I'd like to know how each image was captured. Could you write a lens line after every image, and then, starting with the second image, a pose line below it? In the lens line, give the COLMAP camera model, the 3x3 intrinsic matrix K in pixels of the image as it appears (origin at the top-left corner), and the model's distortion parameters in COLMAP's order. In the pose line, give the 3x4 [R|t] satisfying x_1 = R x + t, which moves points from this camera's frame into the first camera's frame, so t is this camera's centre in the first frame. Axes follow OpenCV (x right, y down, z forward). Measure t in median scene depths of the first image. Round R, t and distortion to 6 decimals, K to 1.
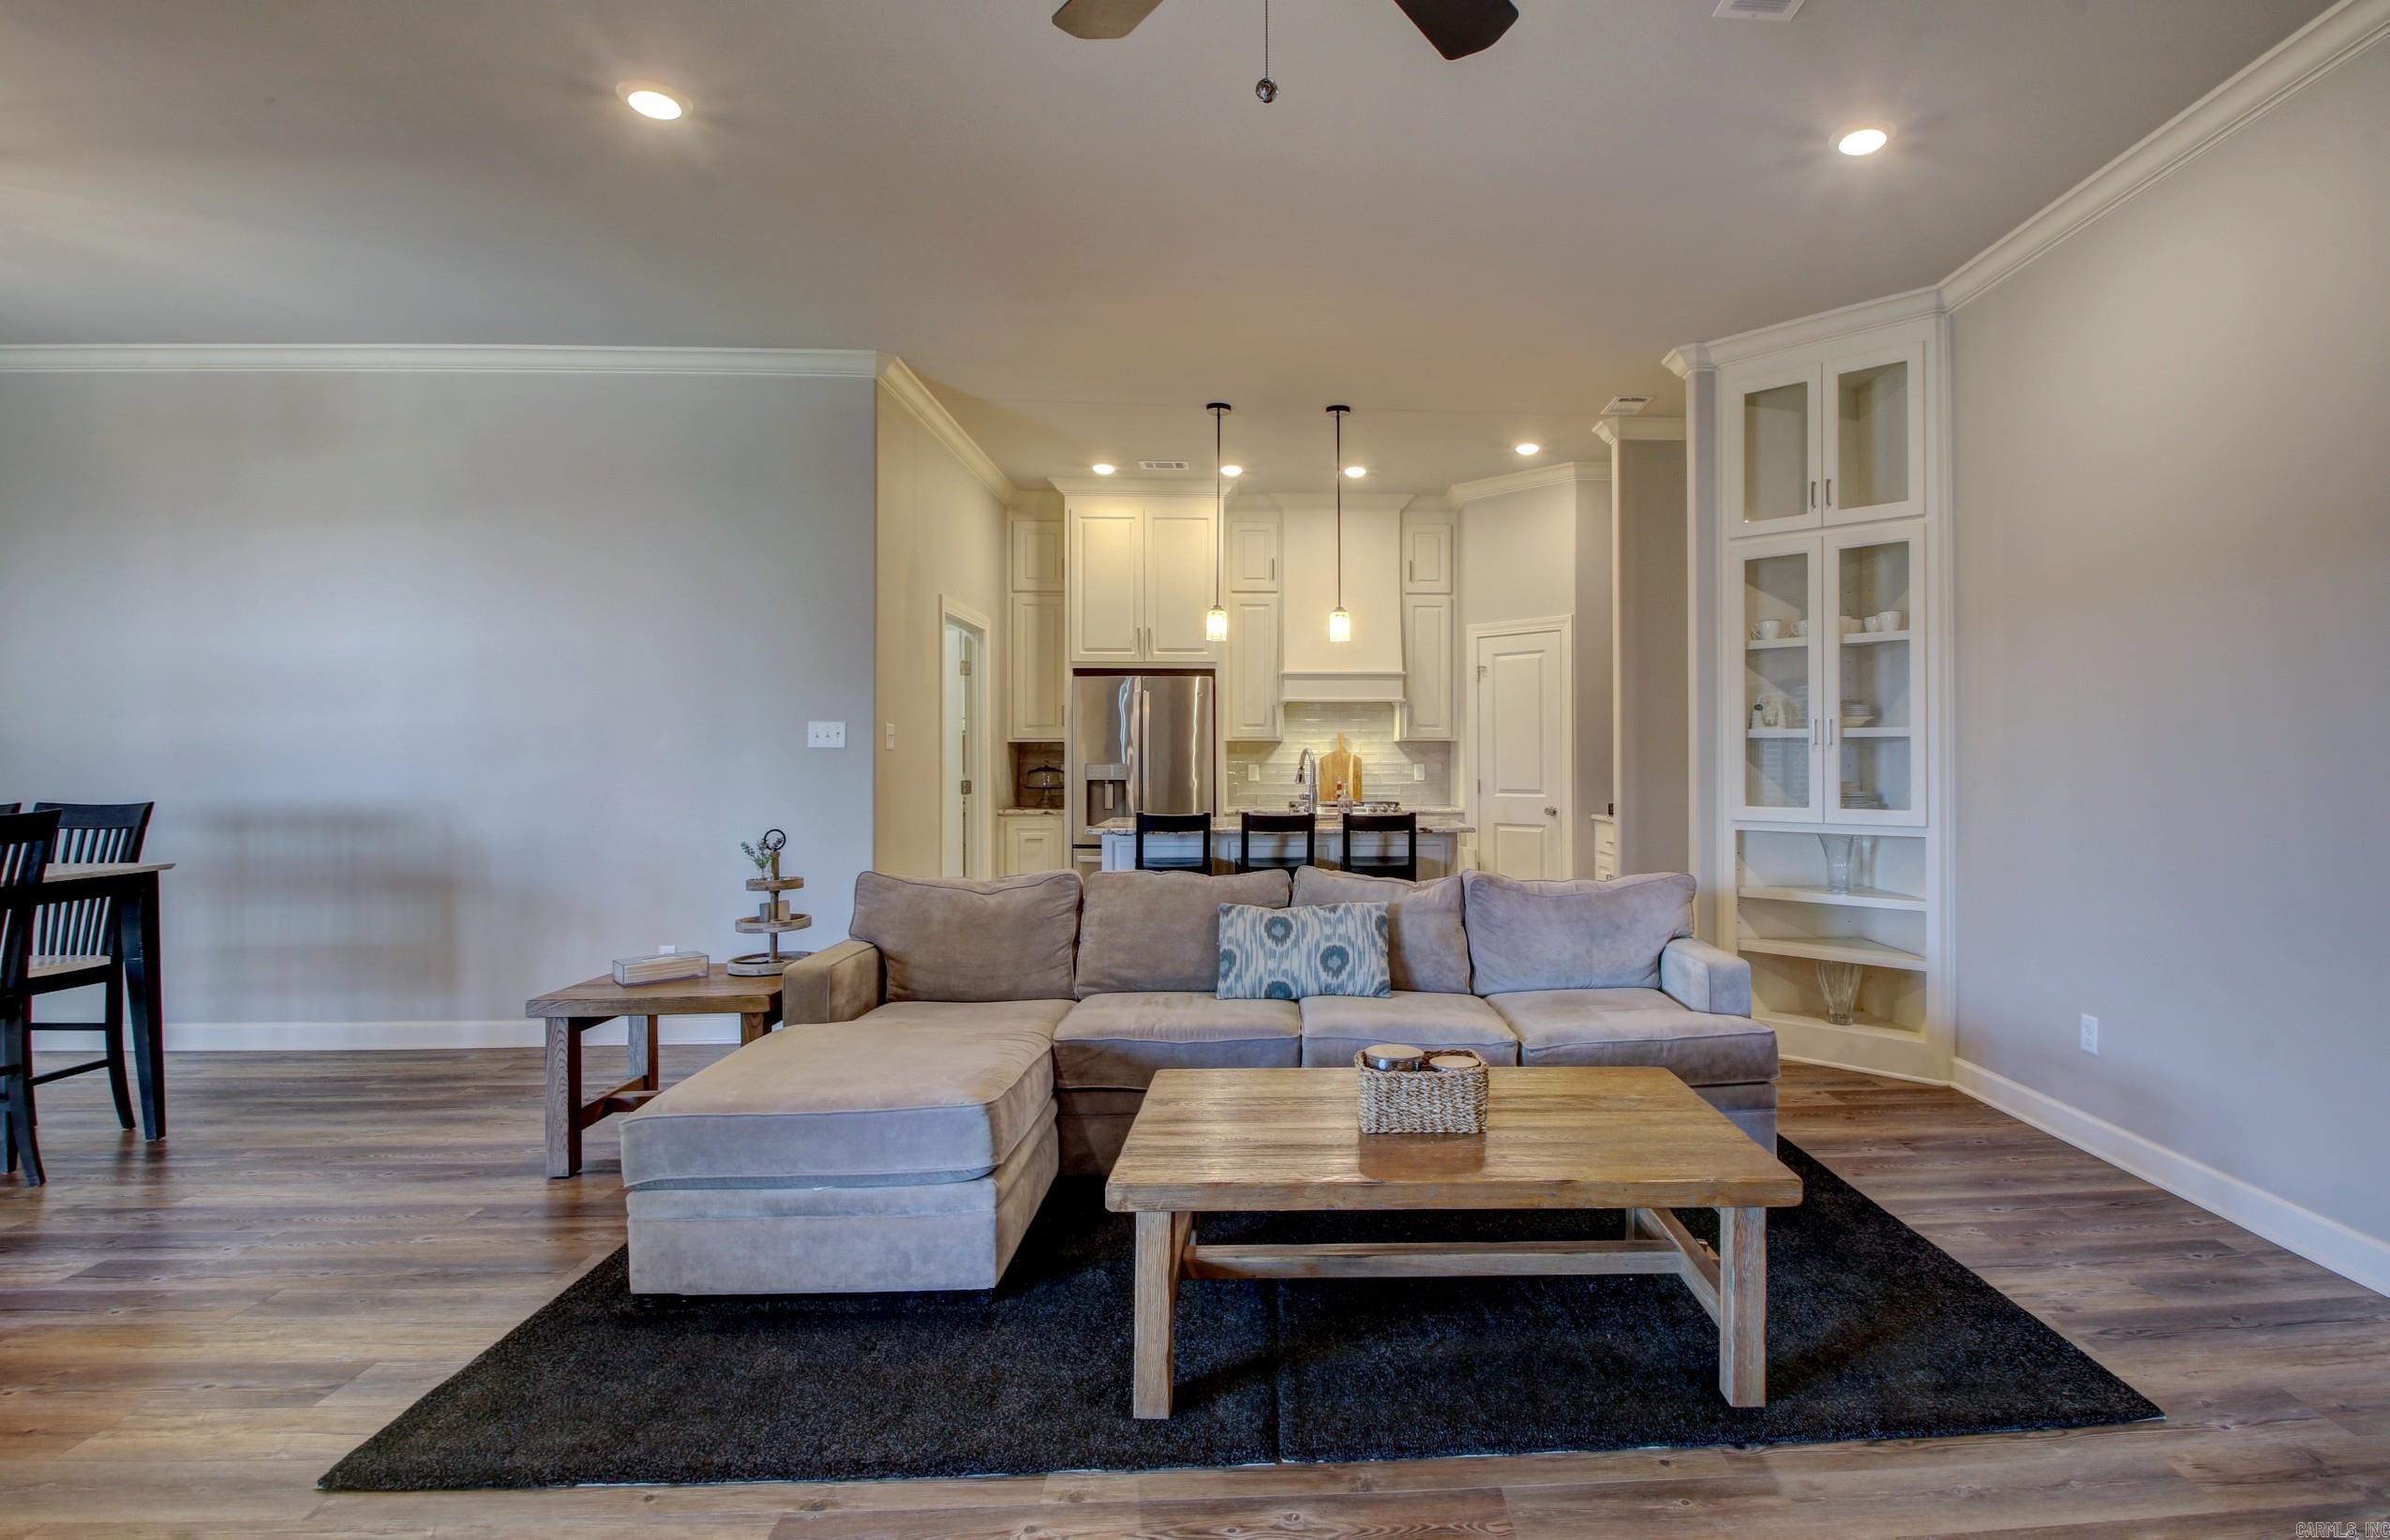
lens RADIAL K [[1213.8, 0, 1324.1], [0, 1213.8, 748.3], [0, 0, 1]] dist [0.029911, -0.040506]
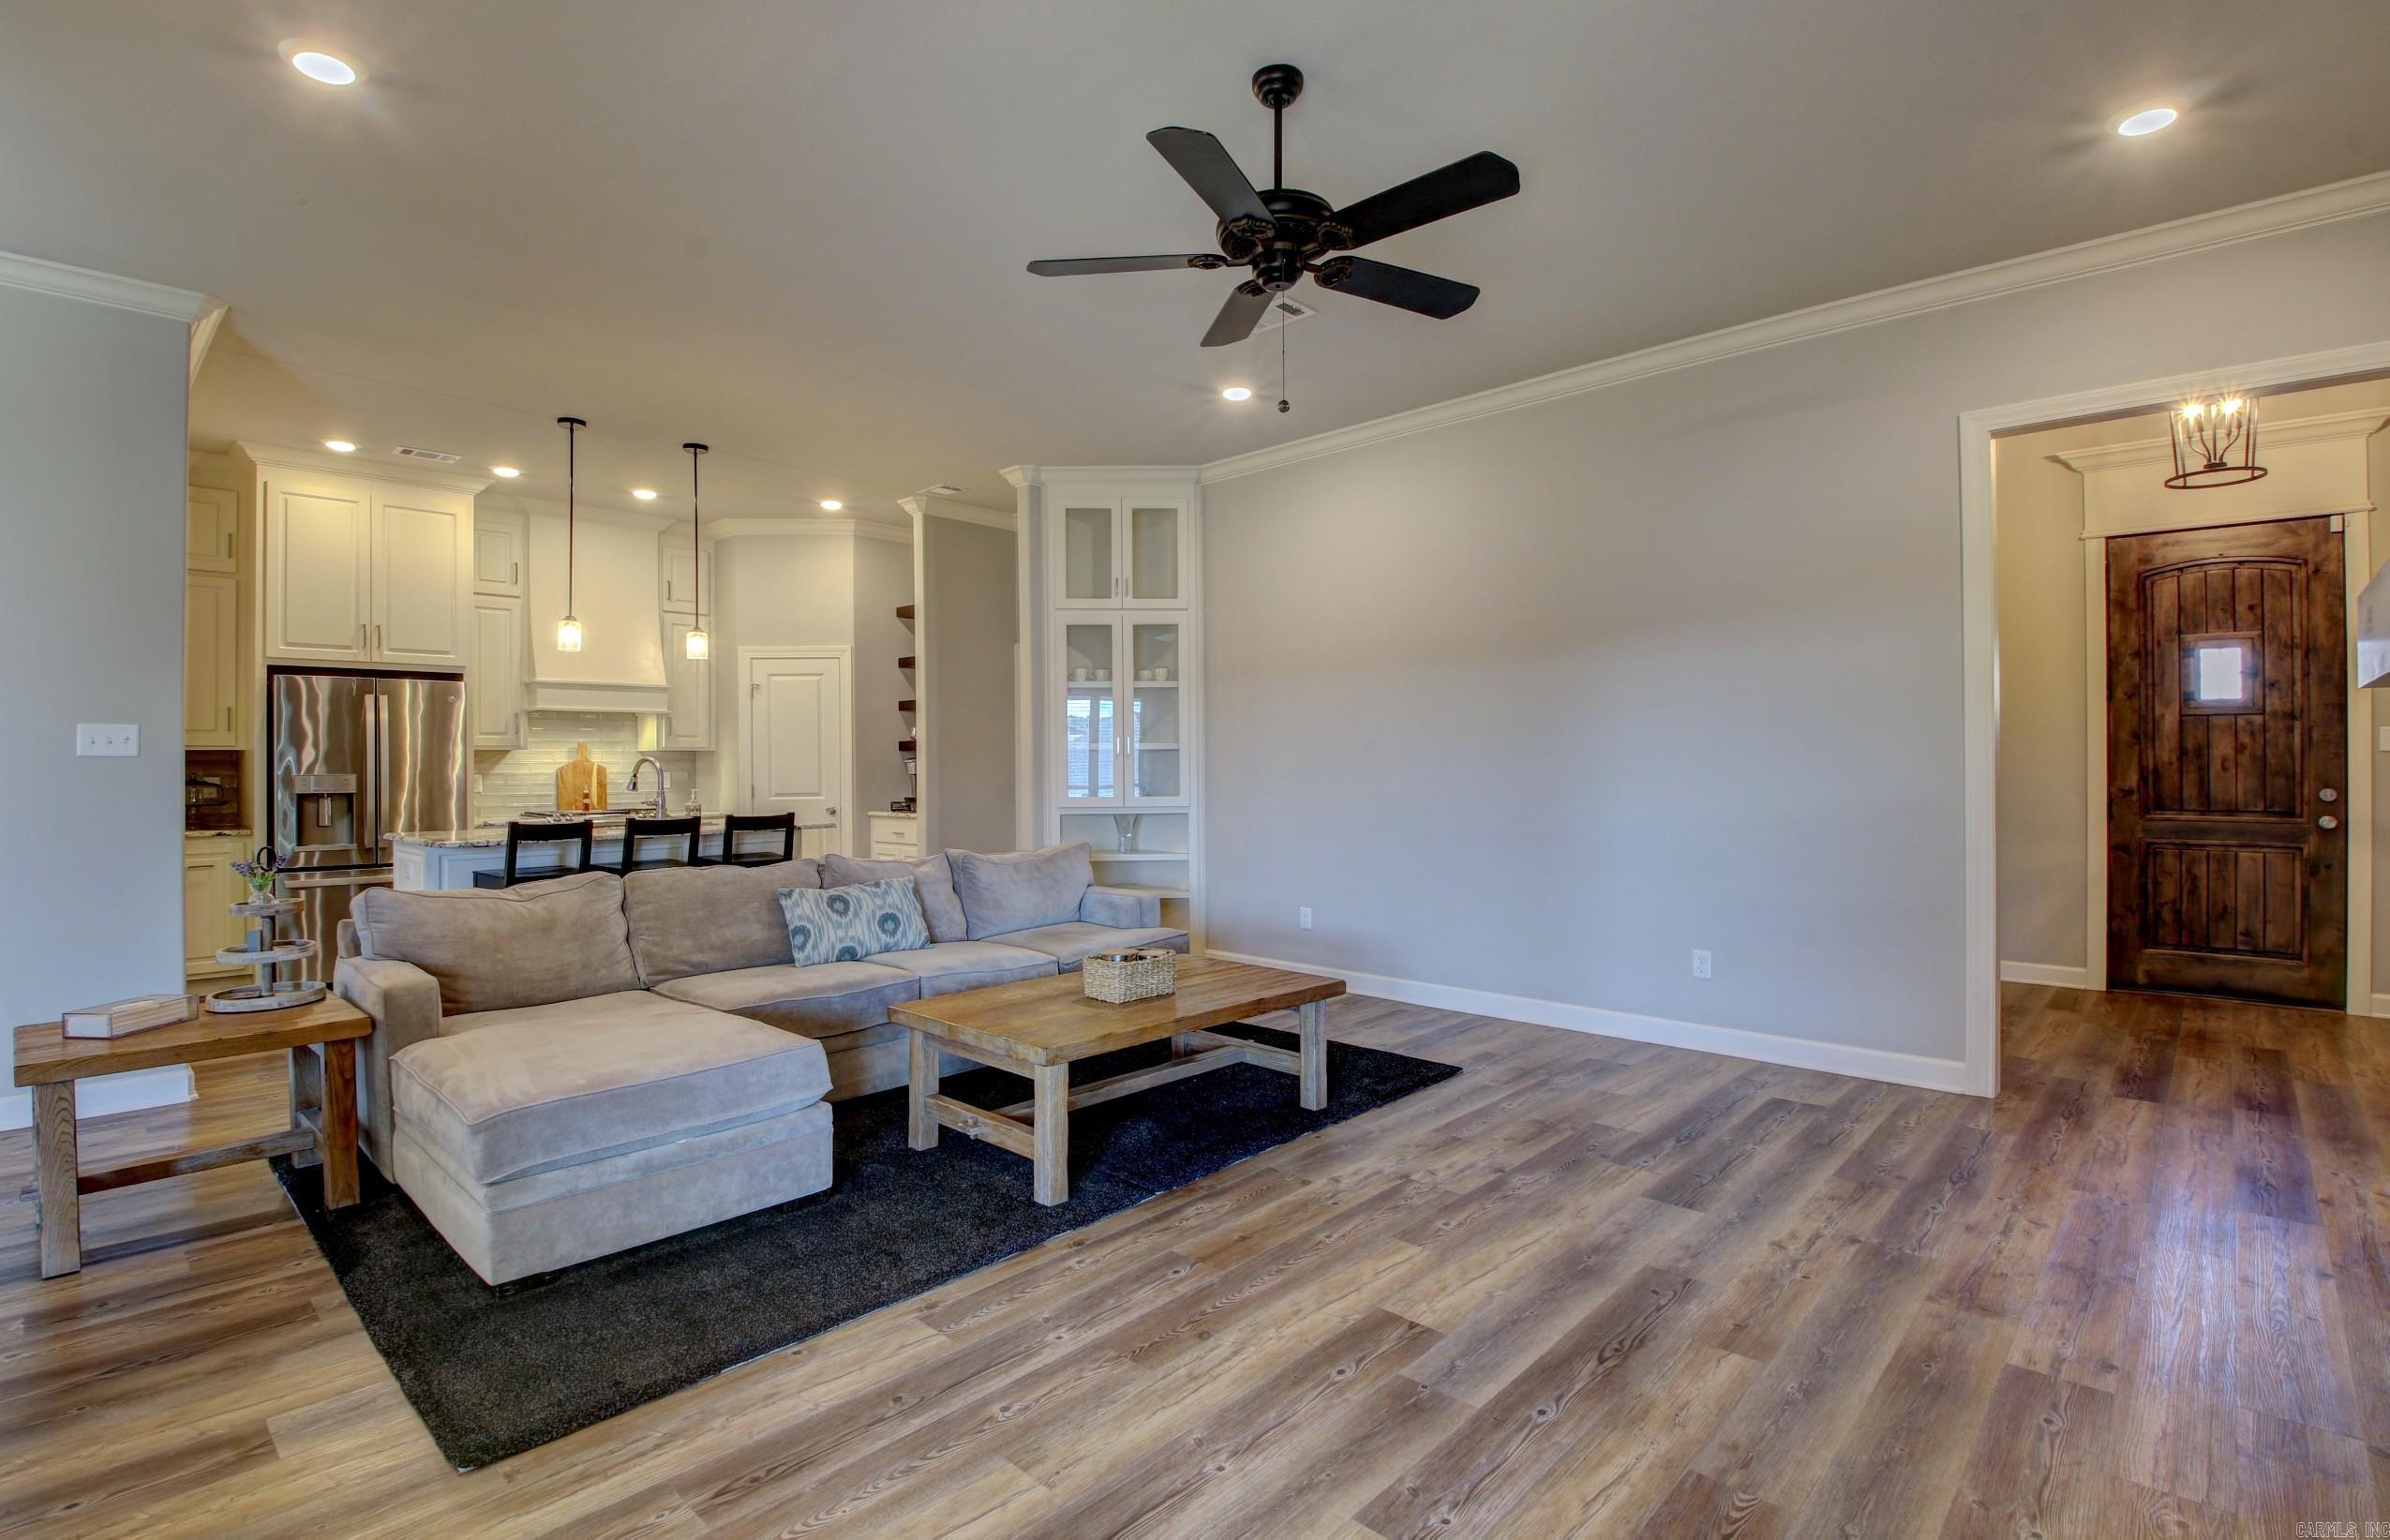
lens RADIAL K [[1119.8, 0, 1194.9], [0, 1119.8, 754.2], [0, 0, 1]] dist [0.017903, -0.027104]
pose [[0.724543, 0.002695, 0.689224, -0.460871], [0.000089, 0.999992, -0.004004, 0.001565], [-0.689229, 0.002963, 0.724537, -0.053869]]
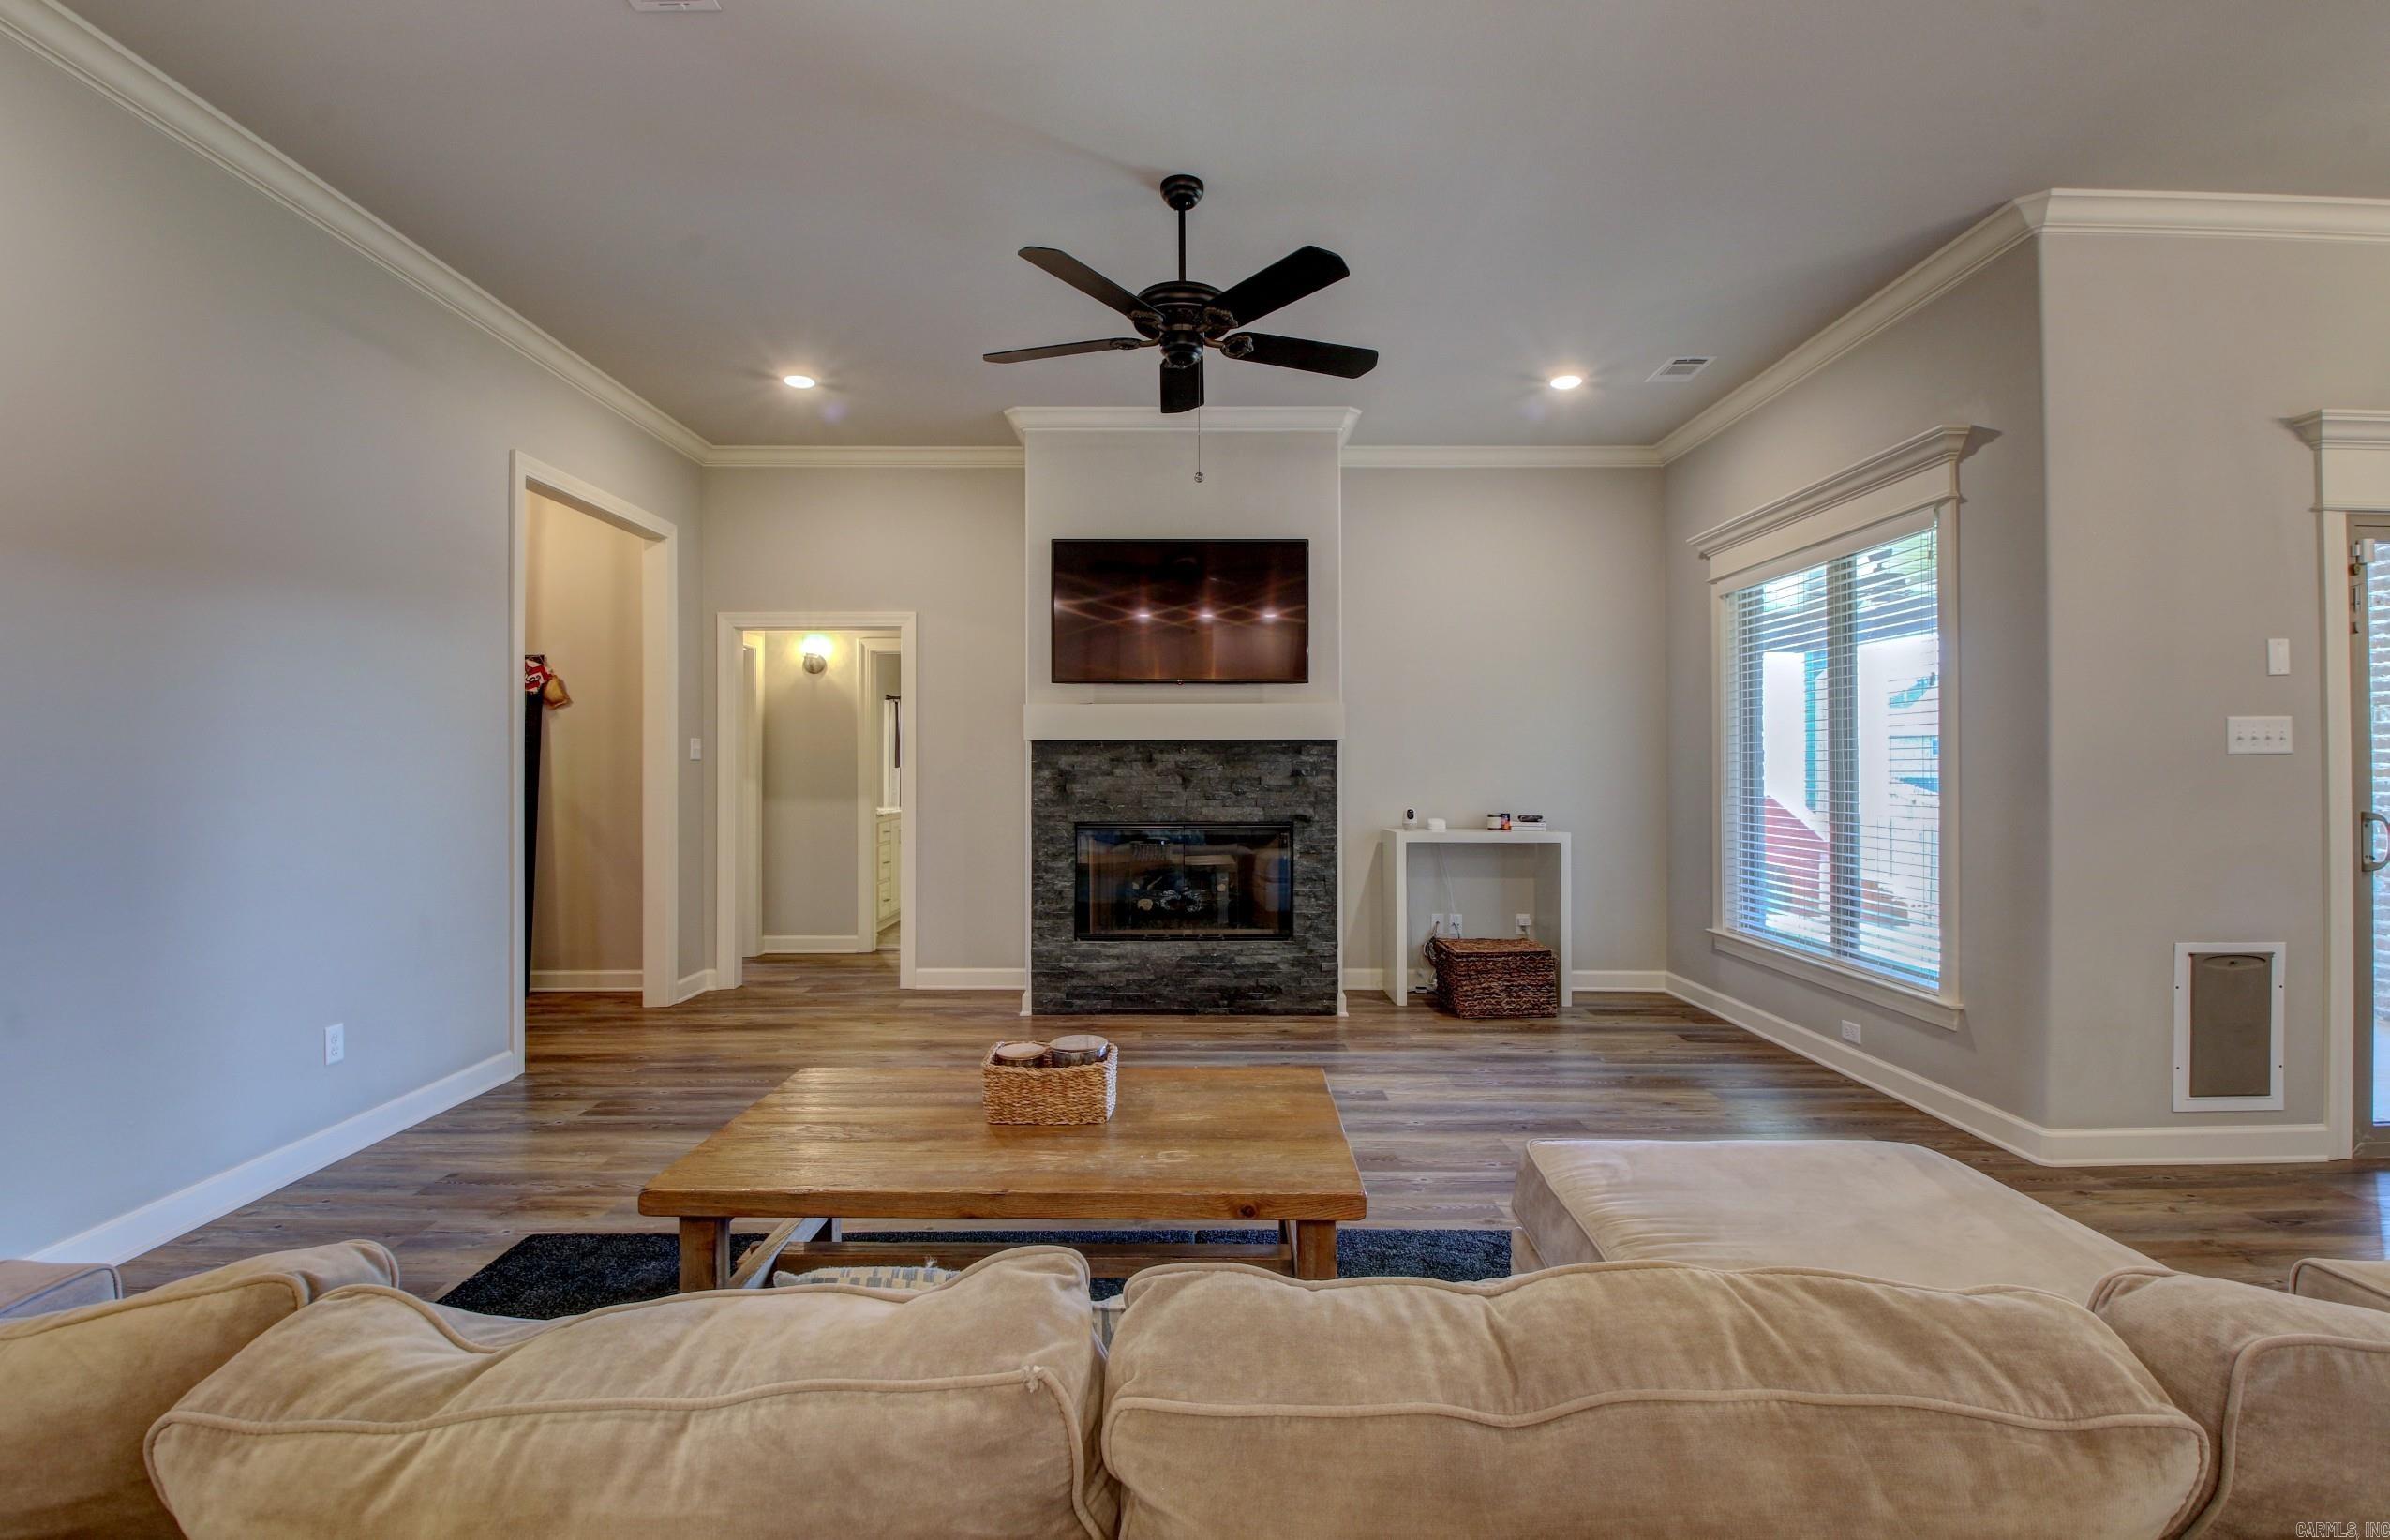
lens RADIAL K [[1122.6, 0, 1186.3], [0, 1122.6, 757.6], [0, 0, 1]] dist [0.025910, -0.033760]
pose [[-0.998831, 0.007367, 0.047769, -0.046742], [0.006876, 0.999922, -0.010431, 0.007737], [-0.047842, -0.010091, -0.998804, 1.059553]]
